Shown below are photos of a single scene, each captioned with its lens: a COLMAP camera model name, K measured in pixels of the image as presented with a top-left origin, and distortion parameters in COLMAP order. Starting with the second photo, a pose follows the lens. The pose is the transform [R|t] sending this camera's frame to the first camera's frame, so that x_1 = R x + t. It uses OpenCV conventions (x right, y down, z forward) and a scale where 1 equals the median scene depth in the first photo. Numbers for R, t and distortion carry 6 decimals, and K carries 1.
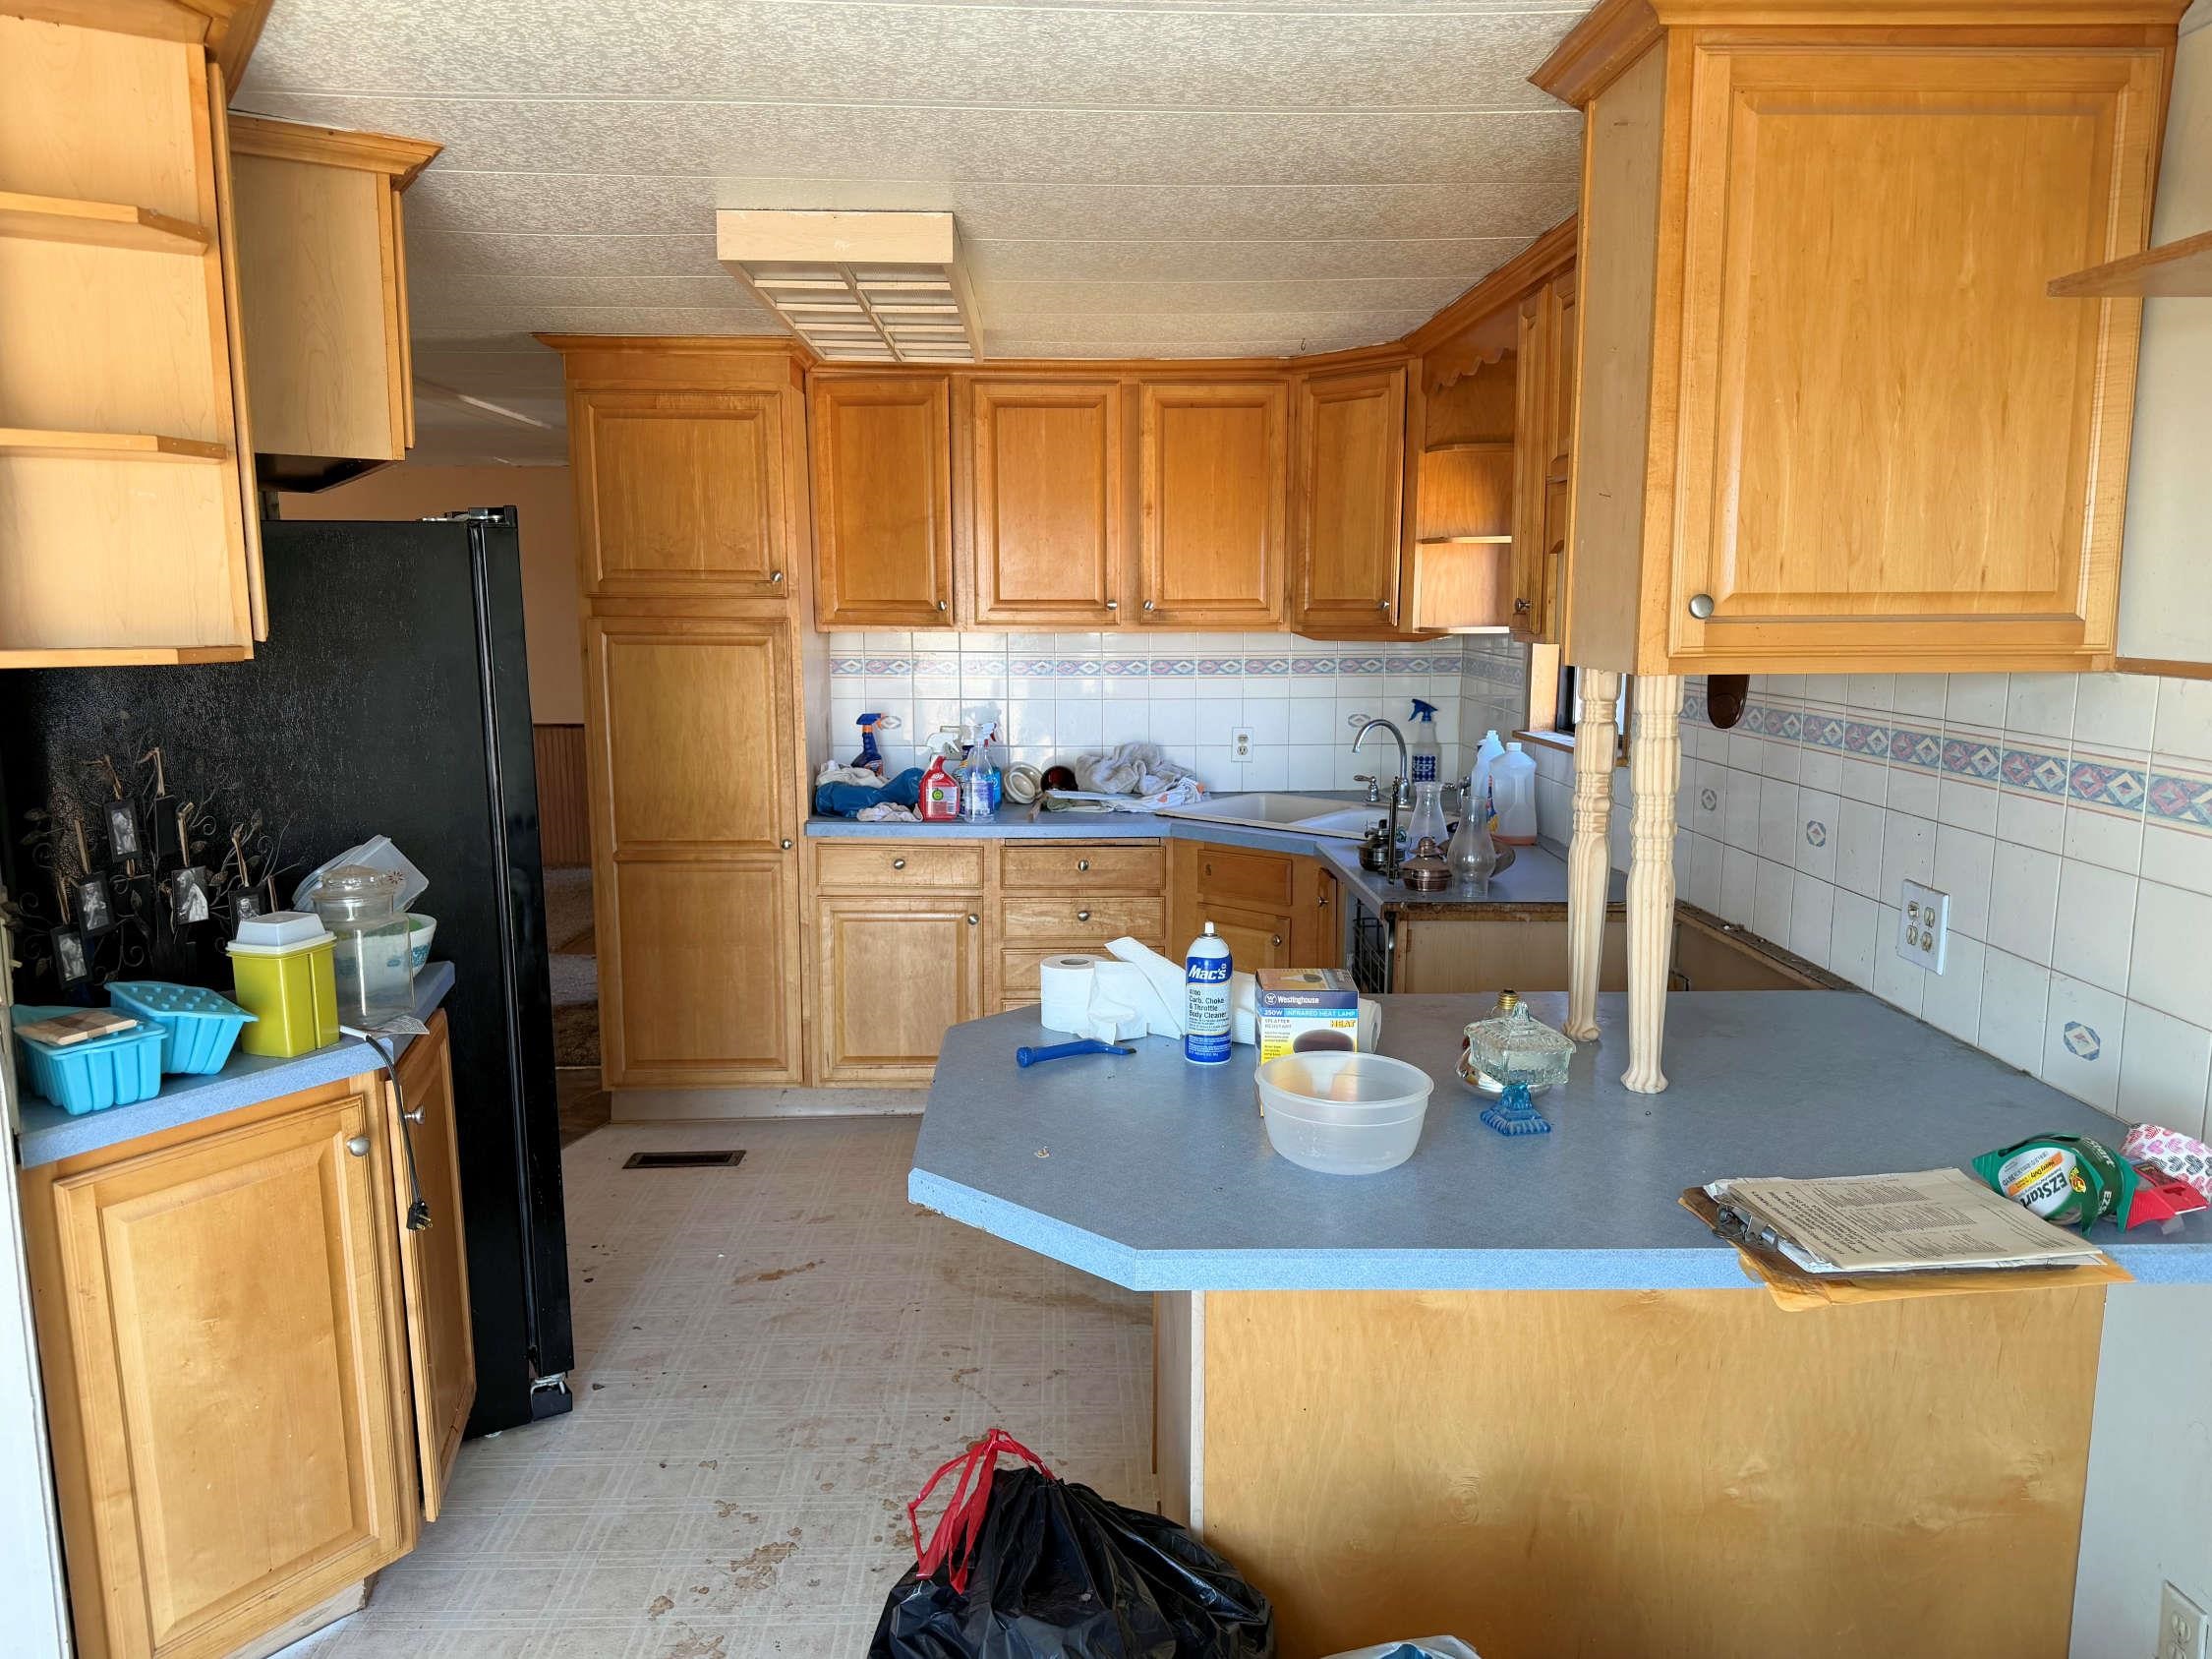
lens RADIAL K [[1590.5, 0, 1110.7], [0, 1590.5, 831.8], [0, 0, 1]] dist [0.037614, -0.058617]
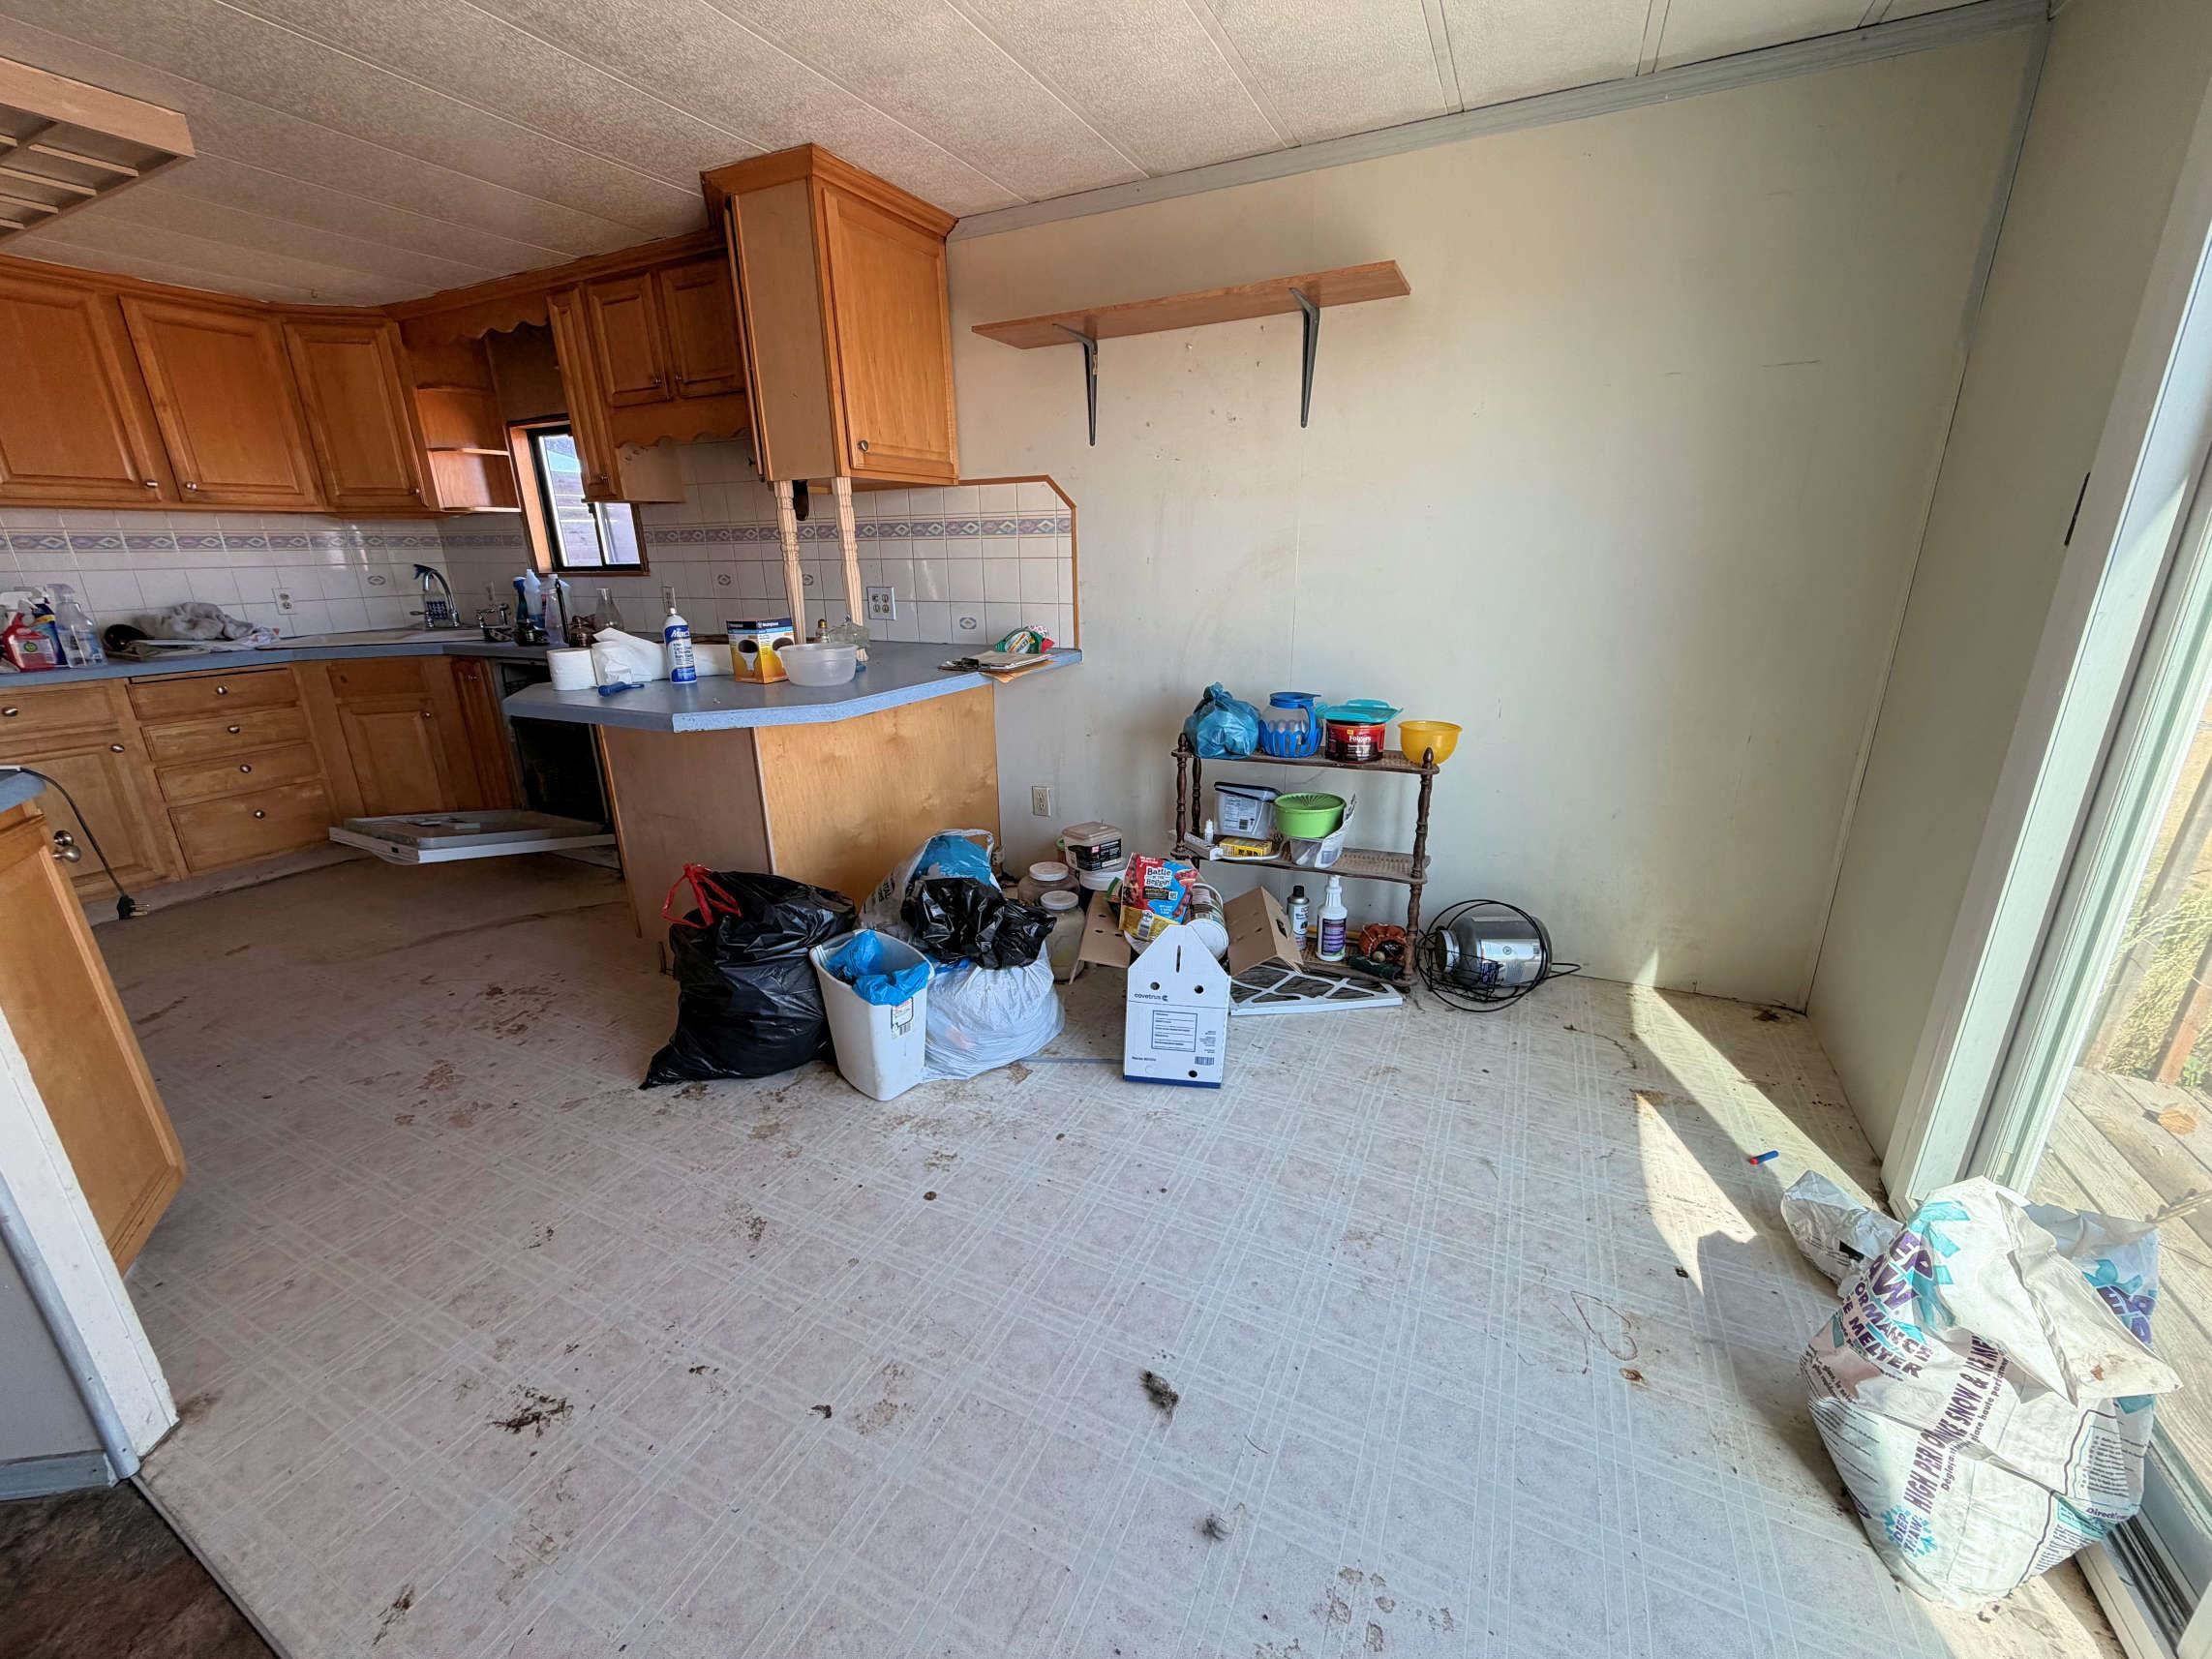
lens RADIAL K [[878.7, 0, 1102.7], [0, 878.7, 825.5], [0, 0, 1]] dist [0.000065, -0.000510]
pose [[0.462588, -0.274386, 0.843045, -0.318784], [0.148075, 0.961457, 0.231676, 0.067742], [-0.874120, 0.017664, 0.485388, 0.015361]]
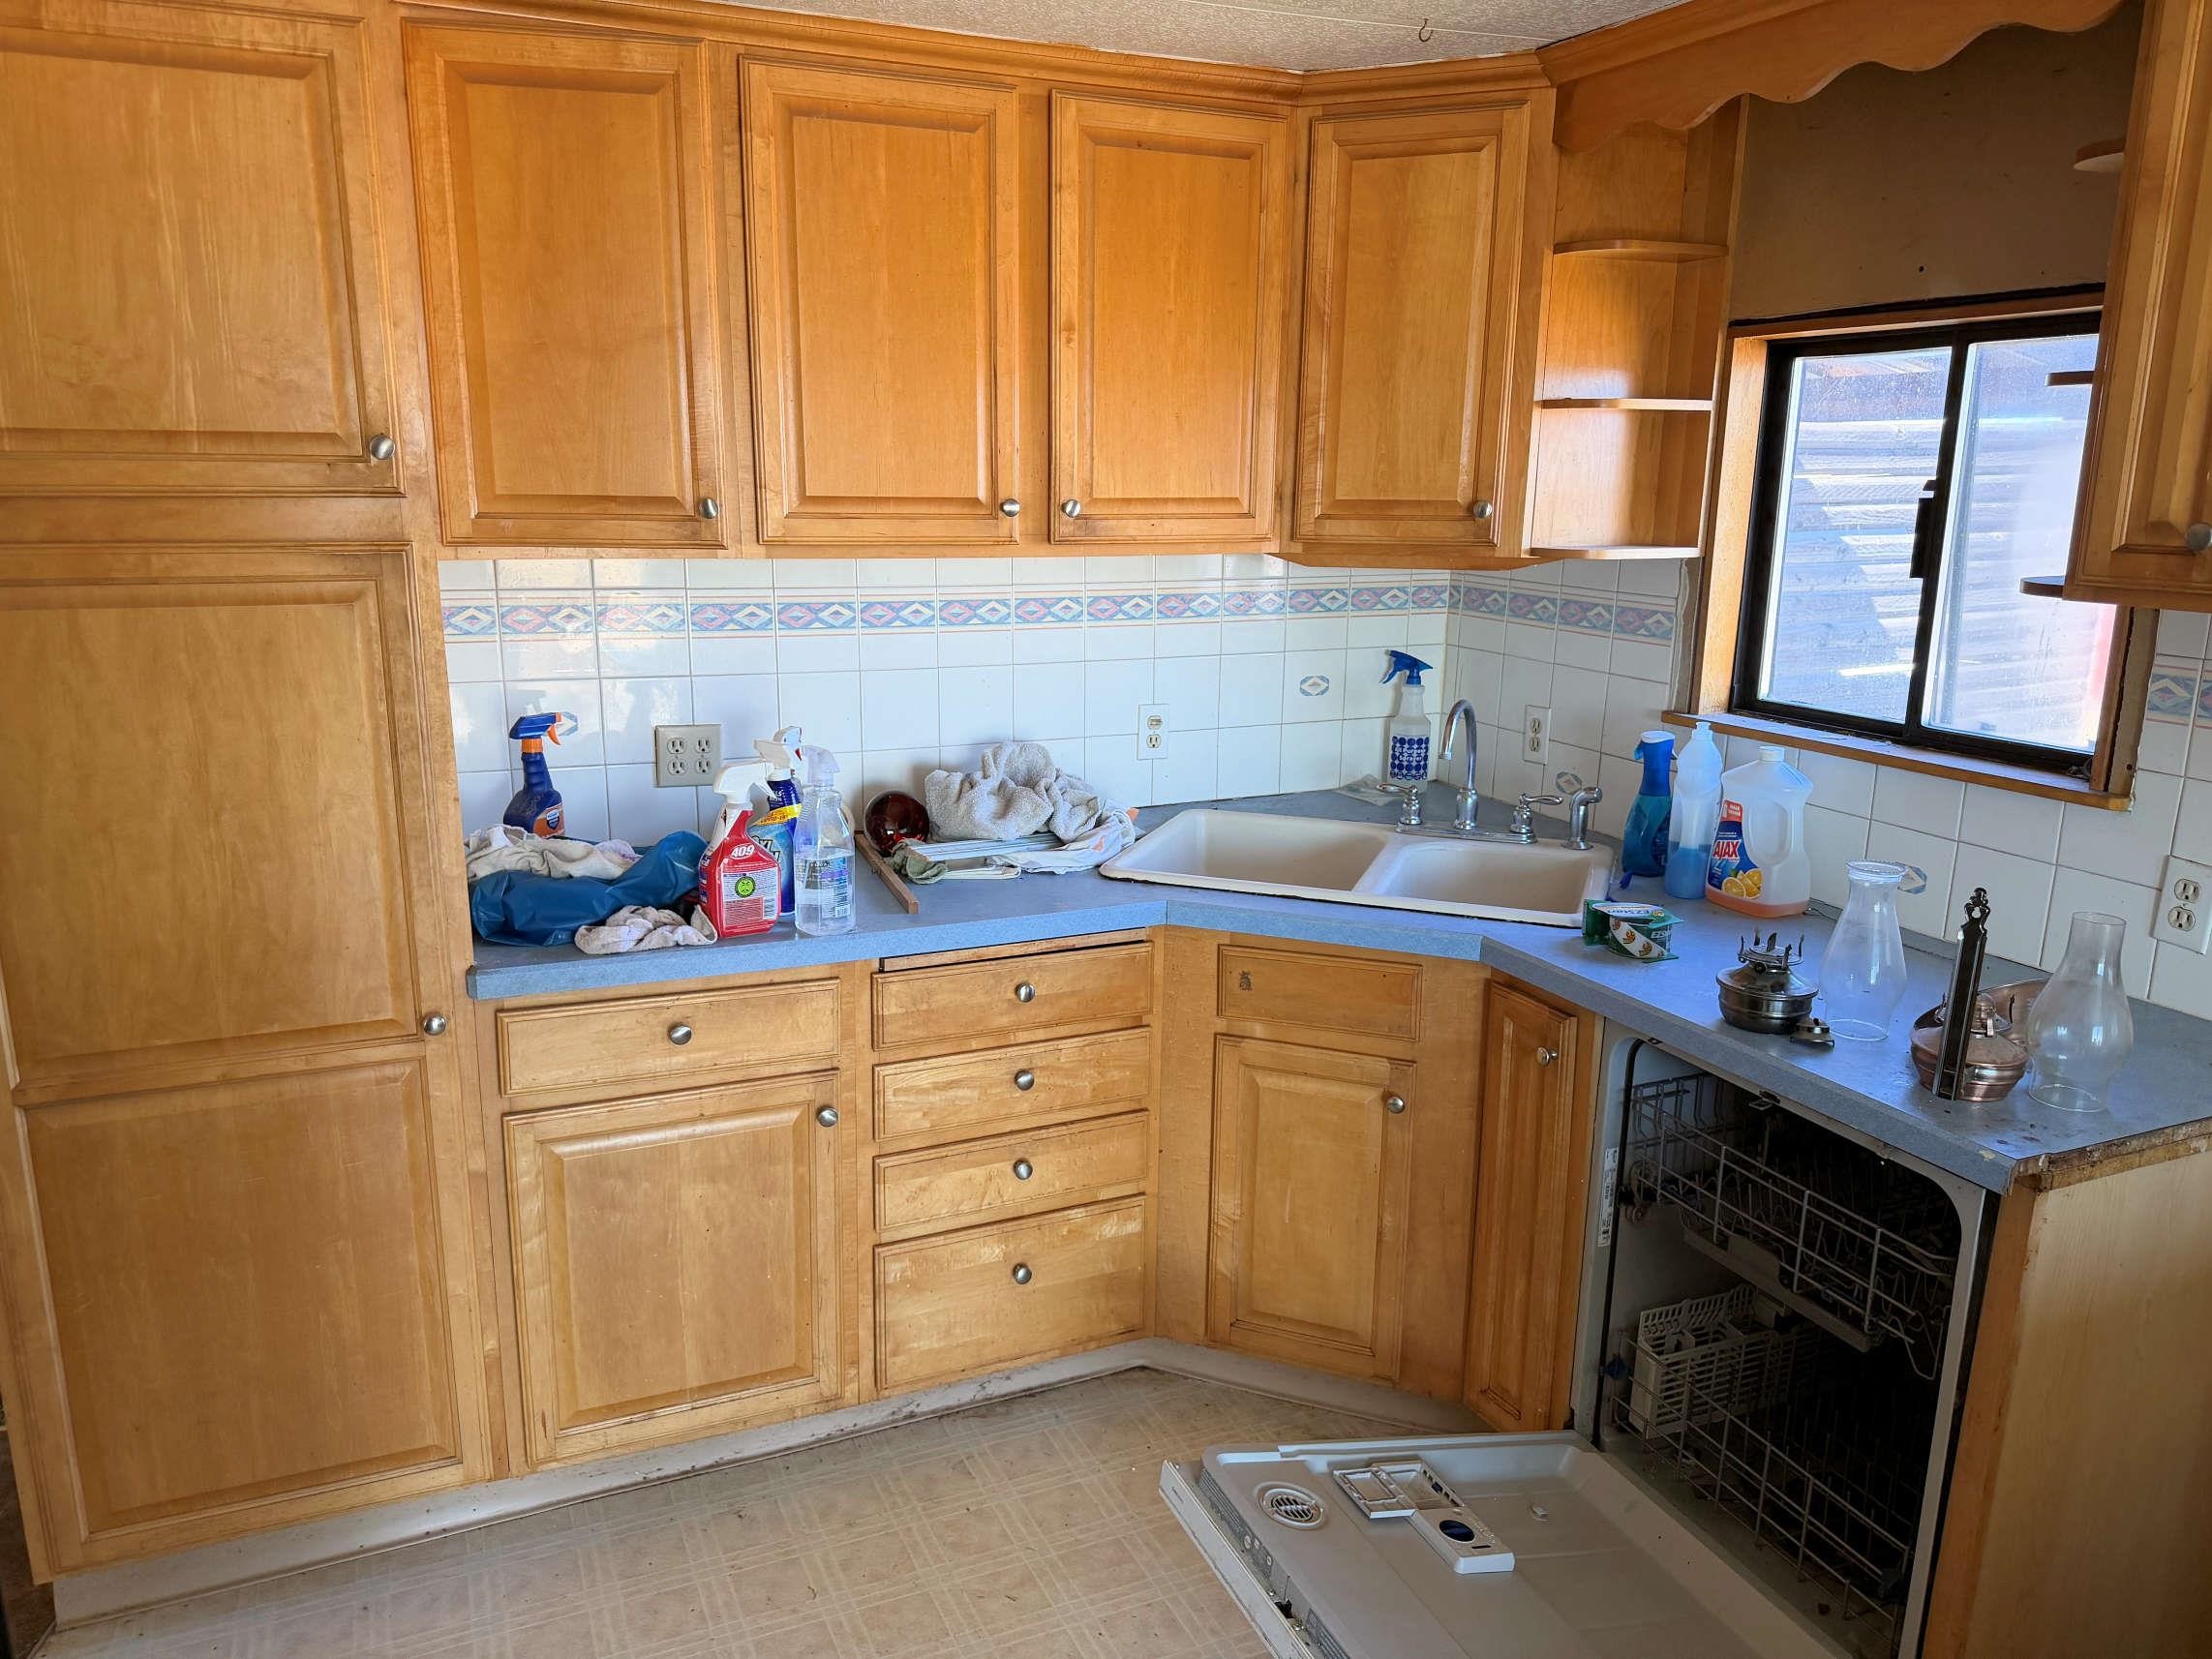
lens RADIAL K [[1590.2, 0, 1094.3], [0, 1590.2, 831.3], [0, 0, 1]] dist [0.037614, -0.058617]
pose [[0.925738, -0.074568, 0.370741, -0.191791], [0.044611, 0.995055, 0.088745, -0.081084], [-0.375525, -0.065616, 0.924487, 0.484306]]
